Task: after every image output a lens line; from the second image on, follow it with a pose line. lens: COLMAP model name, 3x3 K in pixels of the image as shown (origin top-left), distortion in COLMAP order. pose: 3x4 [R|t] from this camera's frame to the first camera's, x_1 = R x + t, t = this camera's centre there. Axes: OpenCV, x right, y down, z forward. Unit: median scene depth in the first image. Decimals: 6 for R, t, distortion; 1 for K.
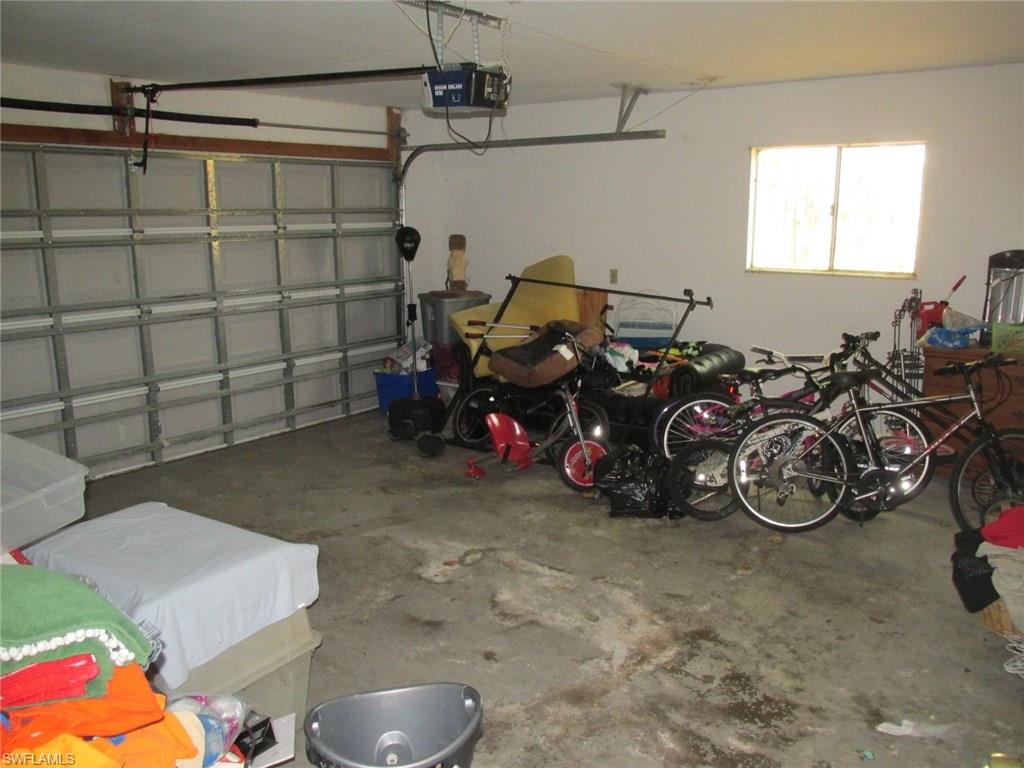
lens RADIAL K [[856.4, 0, 511.3], [0, 856.4, 385.6], [0, 0, 1]] dist [-0.025660, 0.008308]
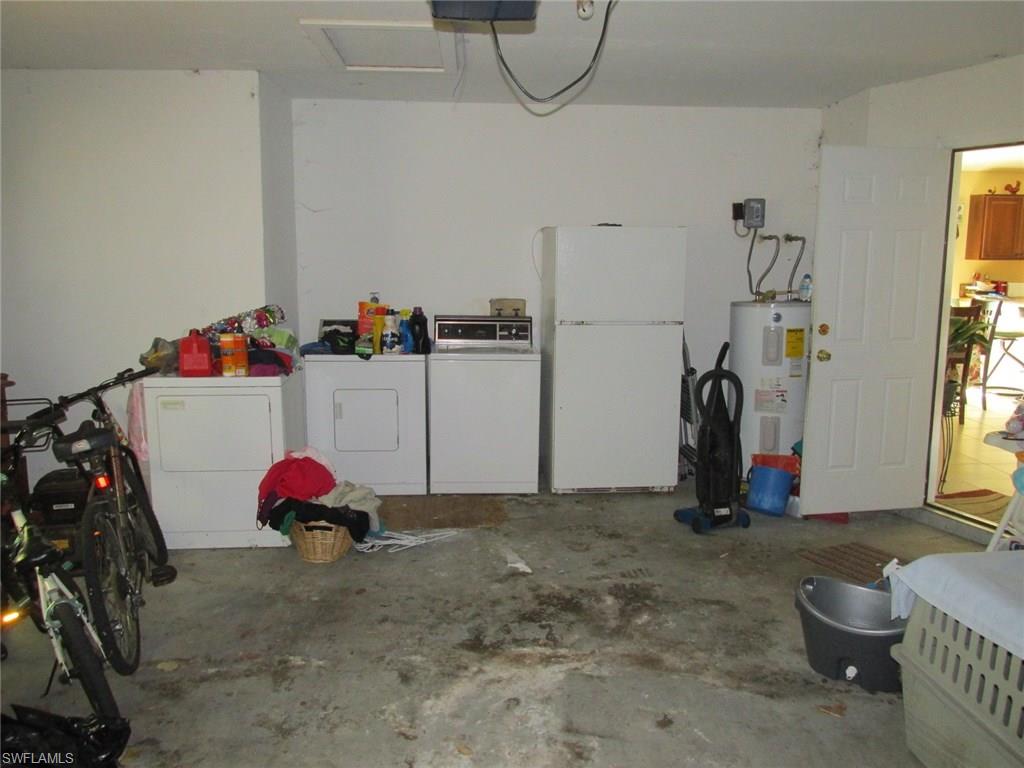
lens RADIAL K [[856.4, 0, 504.8], [0, 856.4, 383.1], [0, 0, 1]] dist [-0.025660, 0.008308]
pose [[-0.638884, -0.116150, 0.760485, -0.543397], [0.152137, 0.949938, 0.272897, -0.277291], [-0.754110, 0.290047, -0.589229, 1.532338]]
